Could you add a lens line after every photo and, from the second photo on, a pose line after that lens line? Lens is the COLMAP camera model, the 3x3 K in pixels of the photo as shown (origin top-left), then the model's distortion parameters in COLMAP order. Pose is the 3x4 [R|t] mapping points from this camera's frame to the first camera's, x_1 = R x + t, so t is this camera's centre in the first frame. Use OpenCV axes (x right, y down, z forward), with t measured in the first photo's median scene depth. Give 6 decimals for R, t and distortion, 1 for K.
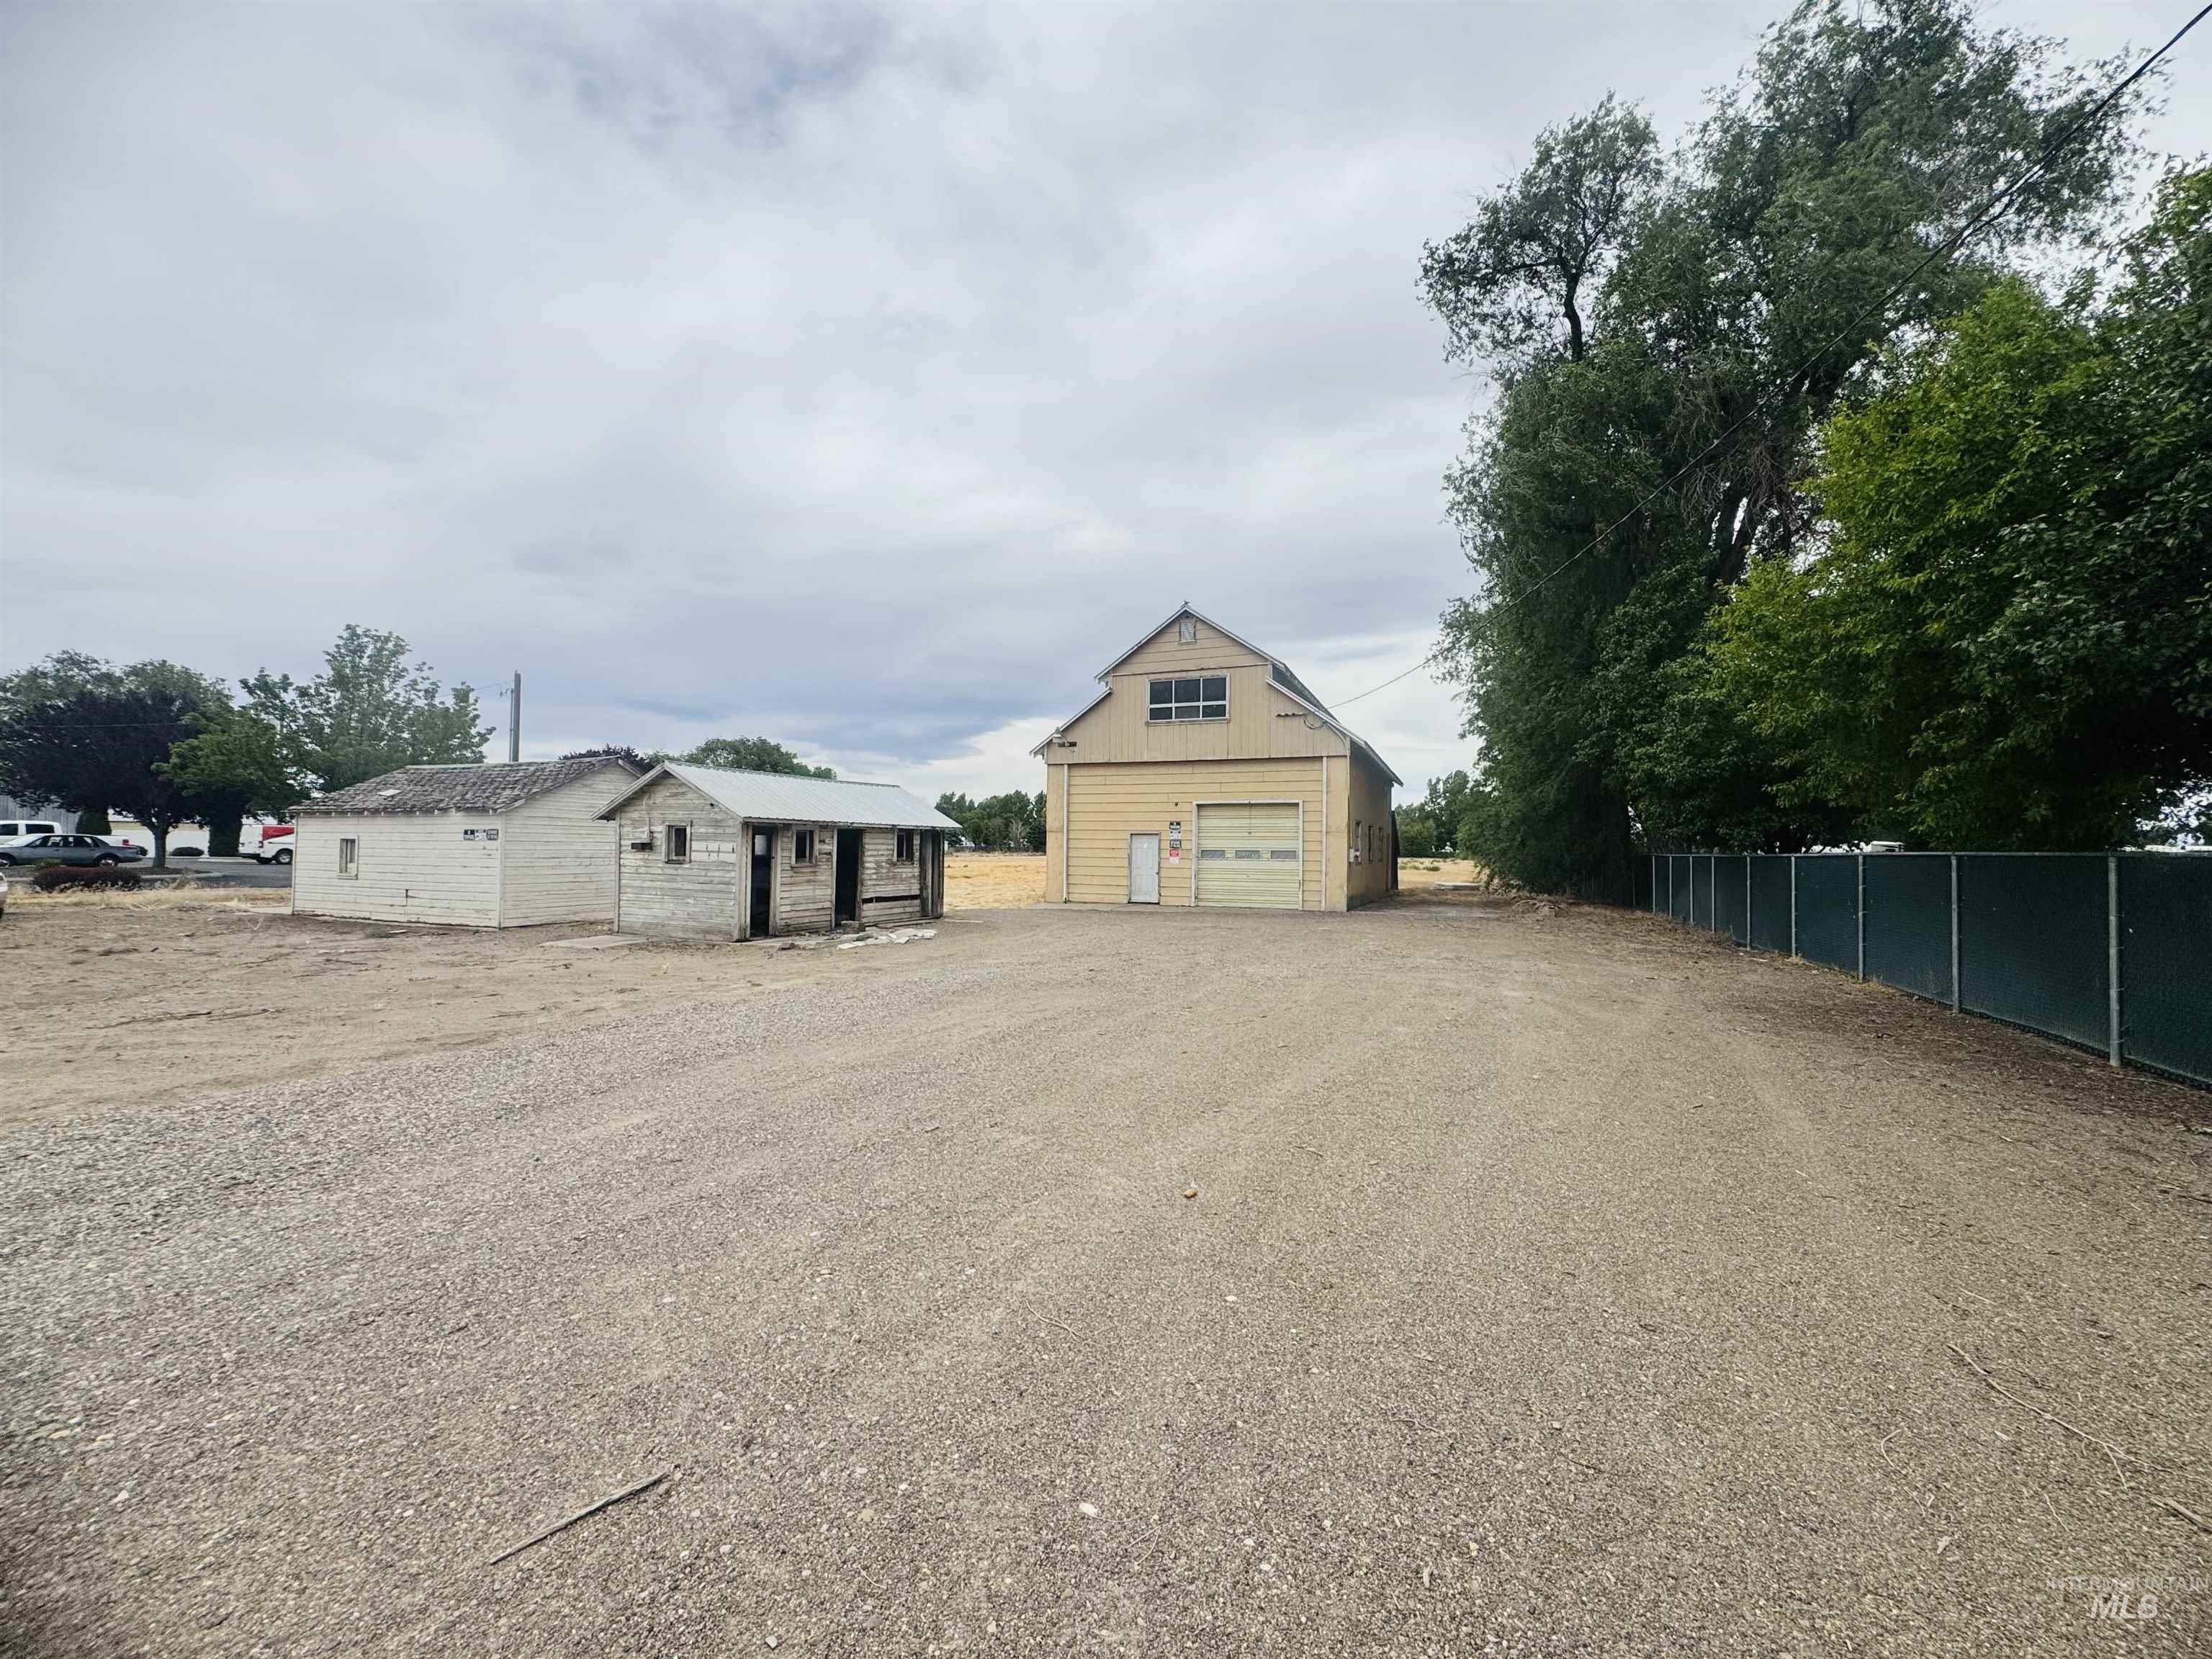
lens RADIAL K [[884.9, 0, 1096.2], [0, 884.9, 821.4], [0, 0, 1]] dist [0.000788, 0.000192]
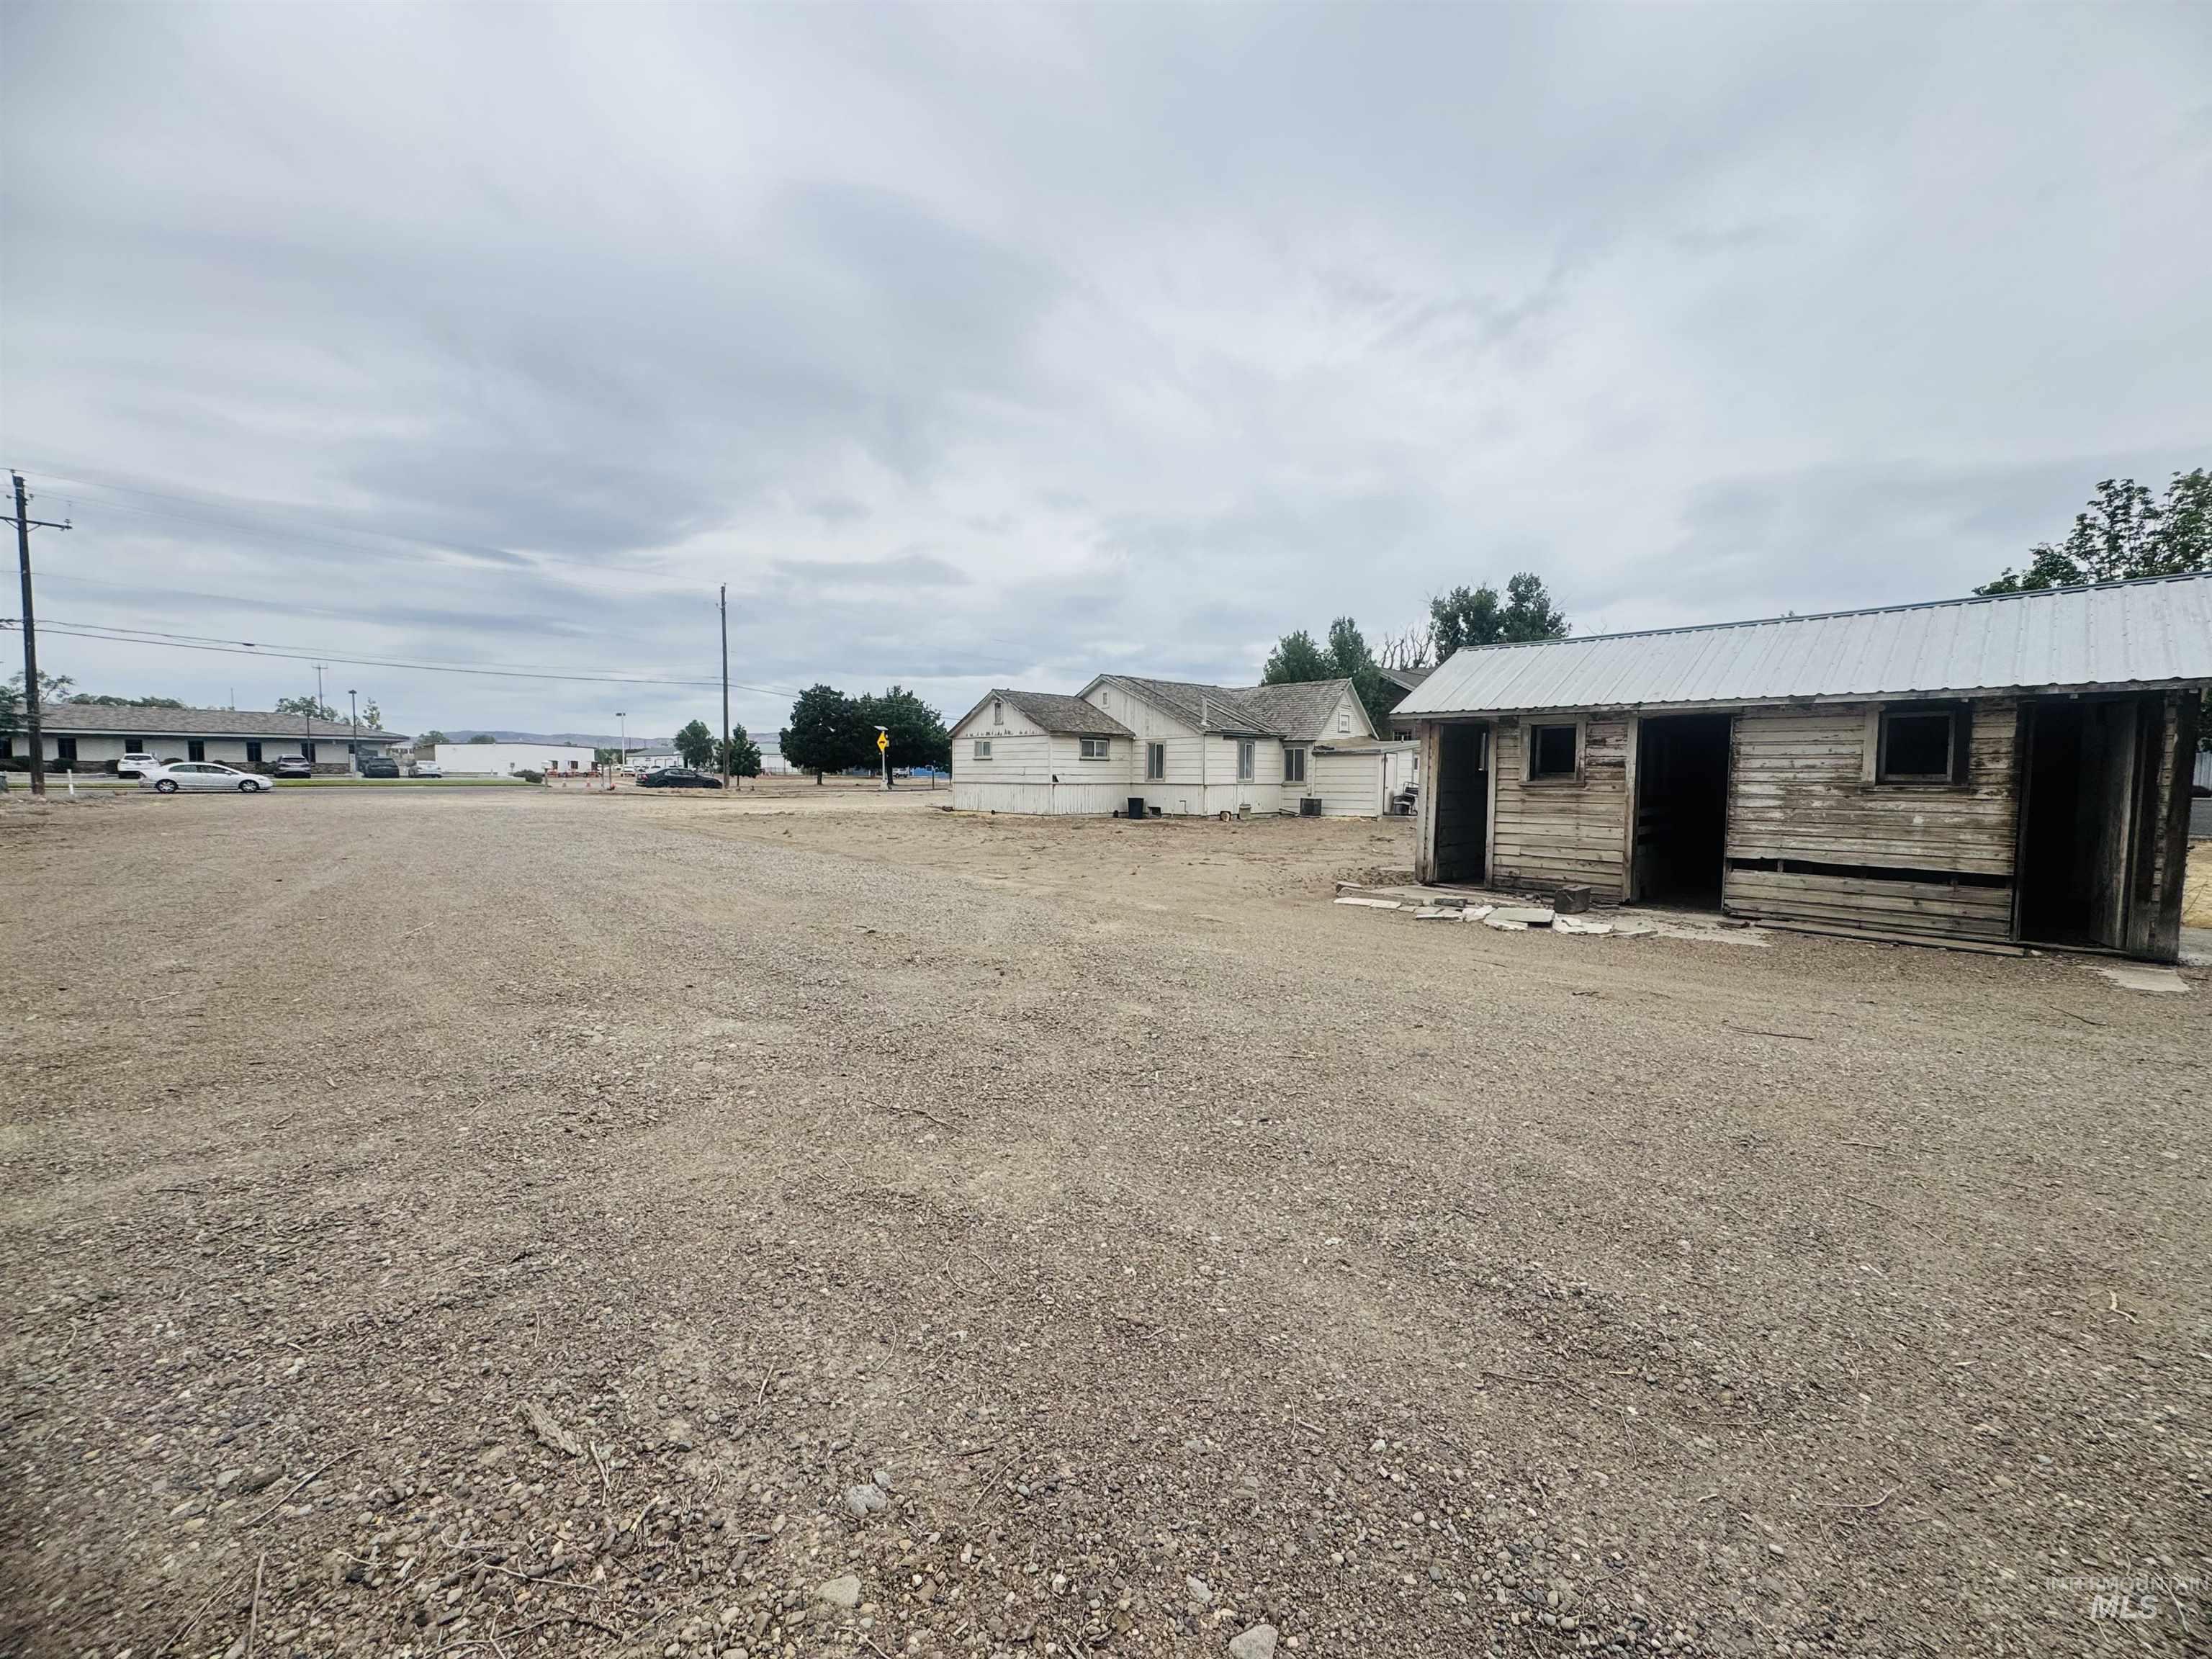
lens RADIAL K [[884.9, 0, 1096.2], [0, 884.9, 821.4], [0, 0, 1]] dist [0.000788, 0.000192]
pose [[-0.434070, 0.037714, -0.900090, 0.237482], [0.015947, 0.999288, 0.034180, 0.033917], [0.900738, 0.000483, -0.434362, 0.671239]]
